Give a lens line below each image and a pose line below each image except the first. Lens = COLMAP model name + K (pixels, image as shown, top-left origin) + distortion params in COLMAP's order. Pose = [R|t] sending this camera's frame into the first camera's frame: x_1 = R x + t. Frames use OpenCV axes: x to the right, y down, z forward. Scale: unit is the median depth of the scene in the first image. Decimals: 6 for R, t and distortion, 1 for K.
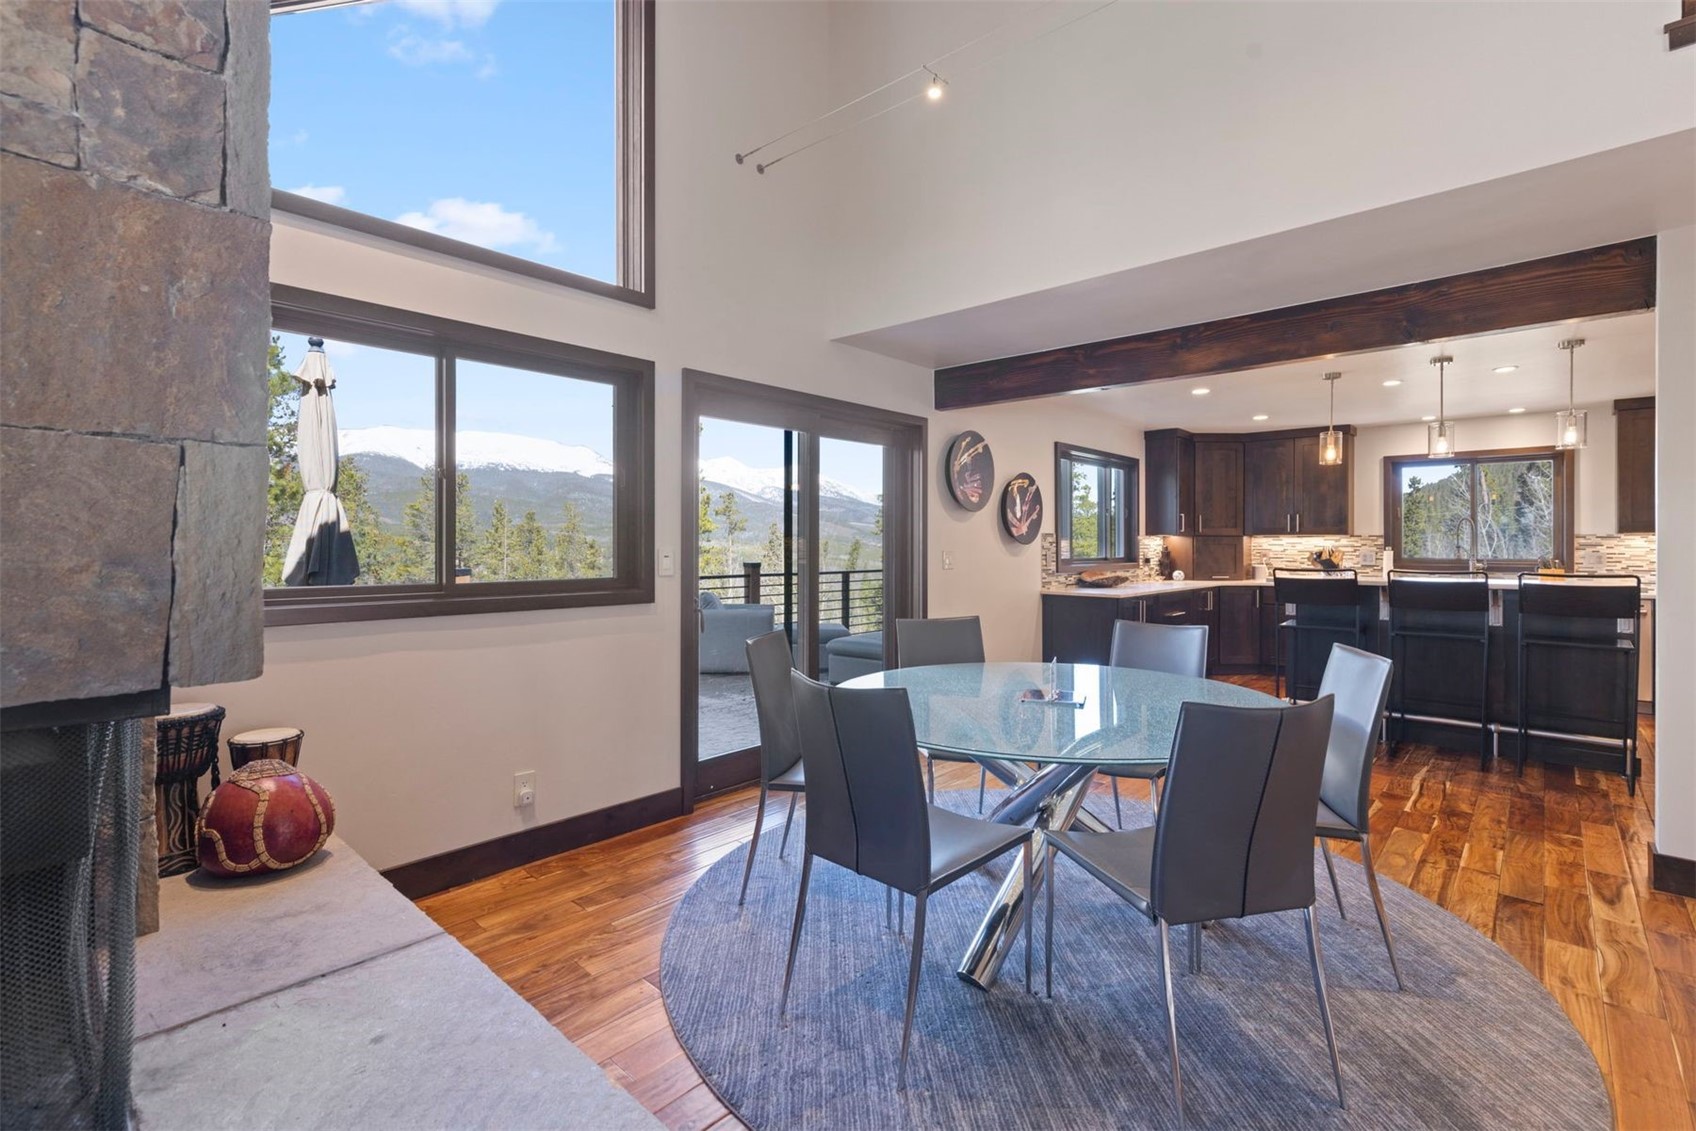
lens RADIAL K [[759.6, 0, 847.3], [0, 759.6, 542.5], [0, 0, 1]] dist [0.003520, -0.000061]
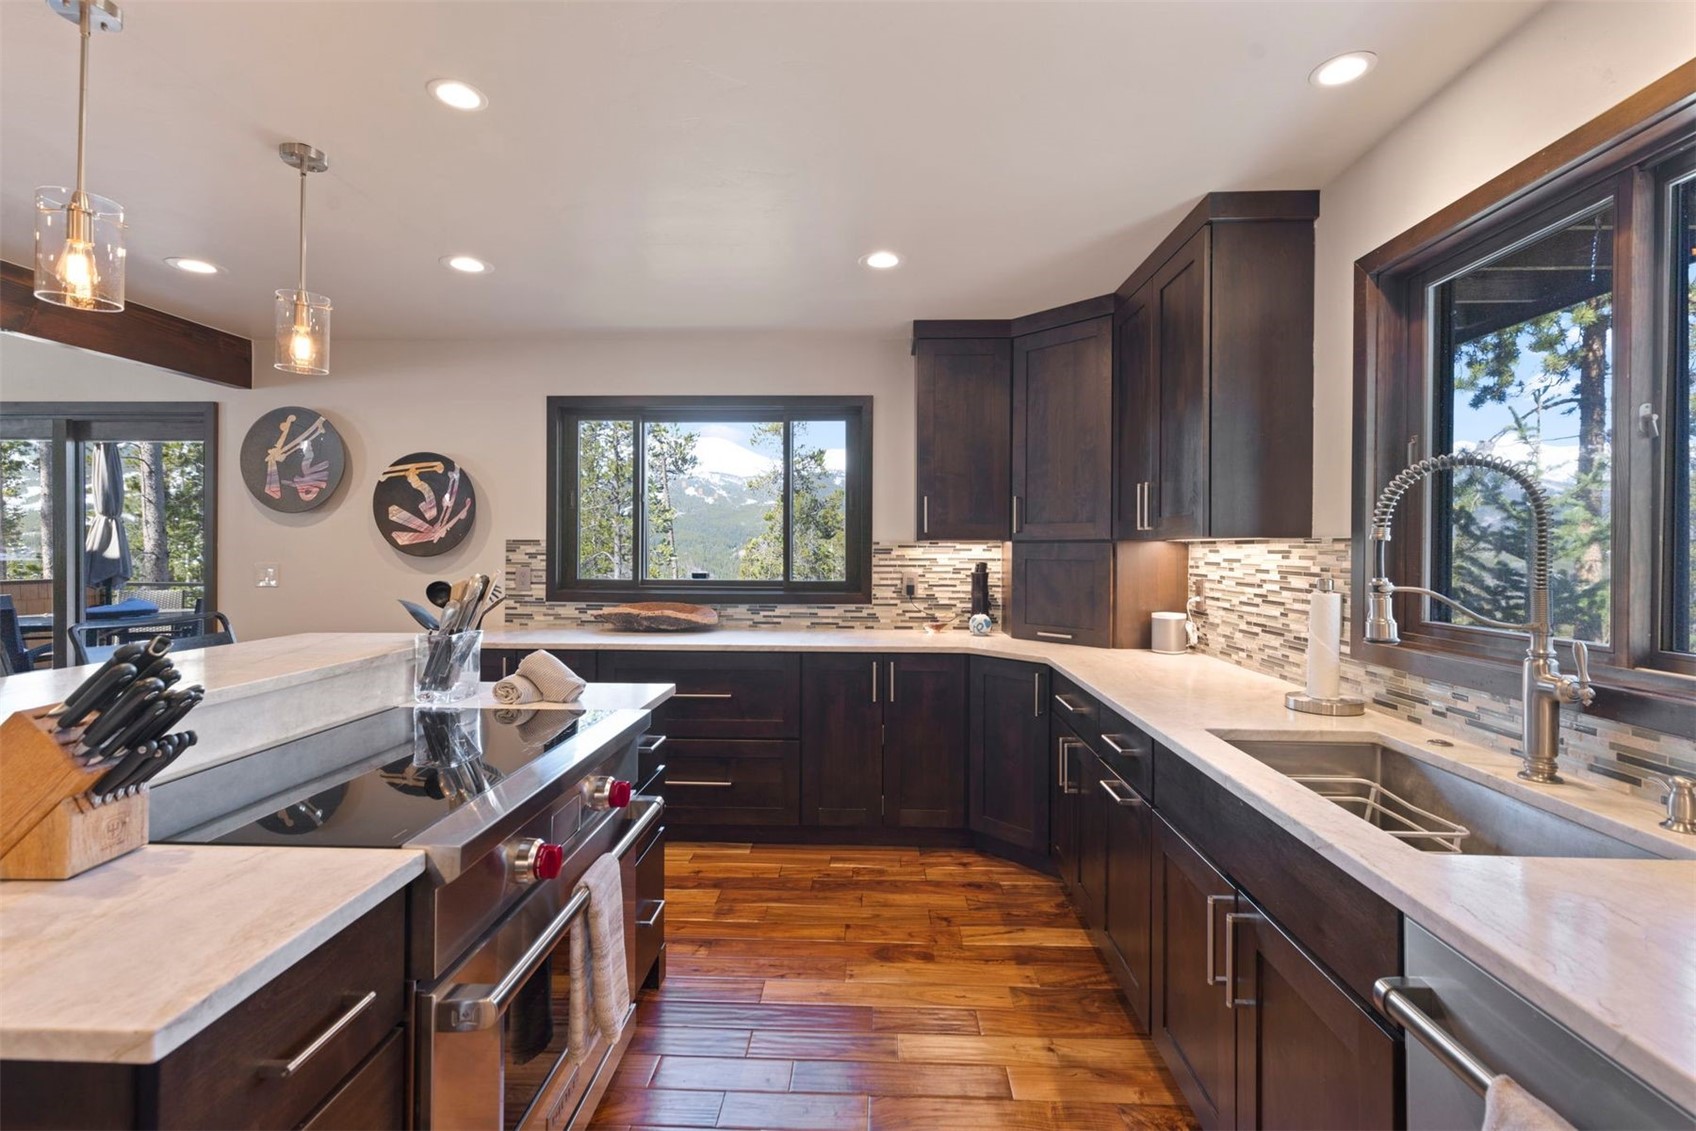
lens RADIAL K [[759.6, 0, 843.4], [0, 759.6, 549.6], [0, 0, 1]] dist [0.003520, -0.000061]
pose [[0.645403, 0.004413, -0.763830, 0.914142], [-0.002529, 0.999990, 0.003640, -0.006554], [0.763838, -0.000418, 0.645408, 0.765670]]
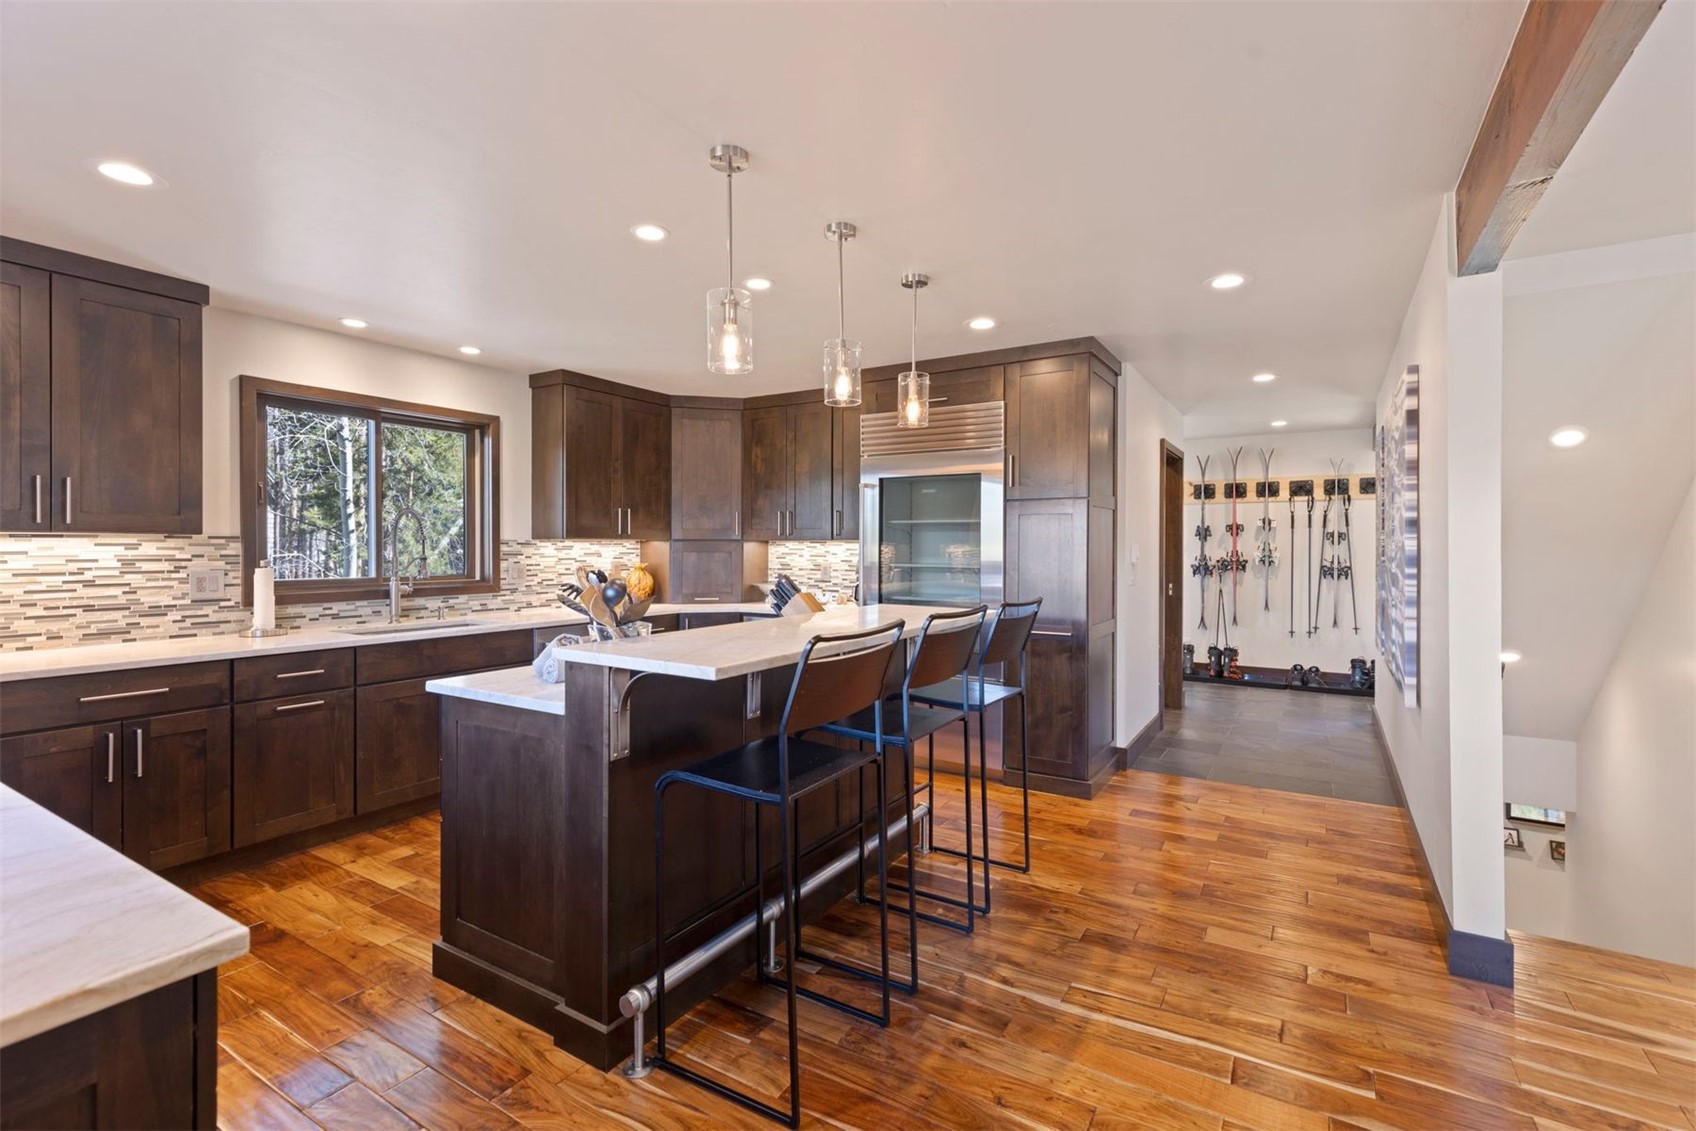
lens RADIAL K [[759.6, 0, 847.7], [0, 759.6, 553.1], [0, 0, 1]] dist [0.003520, -0.000061]
pose [[-0.194677, -0.011688, 0.980798, 0.170984], [-0.008849, 0.999909, 0.010159, -0.008309], [-0.980827, -0.006701, -0.194763, 0.815461]]
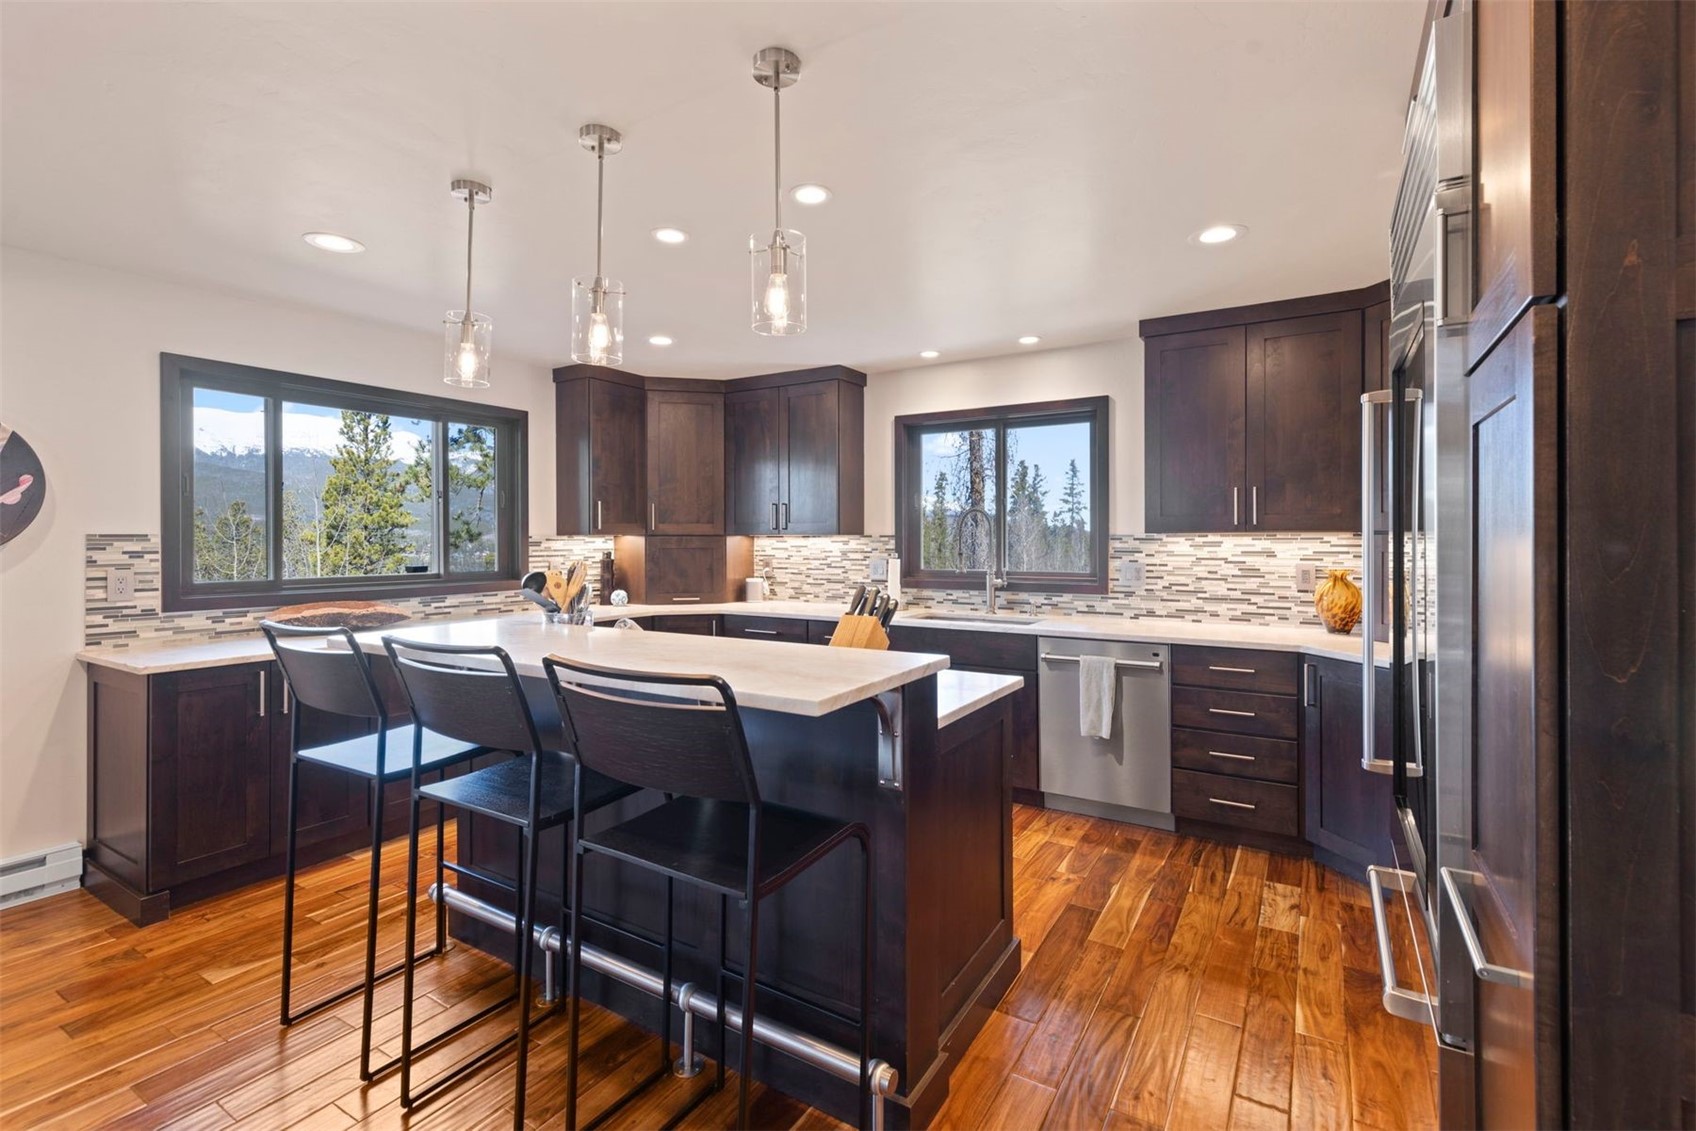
lens RADIAL K [[759.6, 0, 848.2], [0, 759.6, 534.5], [0, 0, 1]] dist [0.003520, -0.000061]
pose [[0.981439, -0.000885, 0.191771, 0.615227], [0.001729, 0.999990, -0.004234, -0.008516], [-0.191766, 0.004487, 0.981430, 0.410094]]
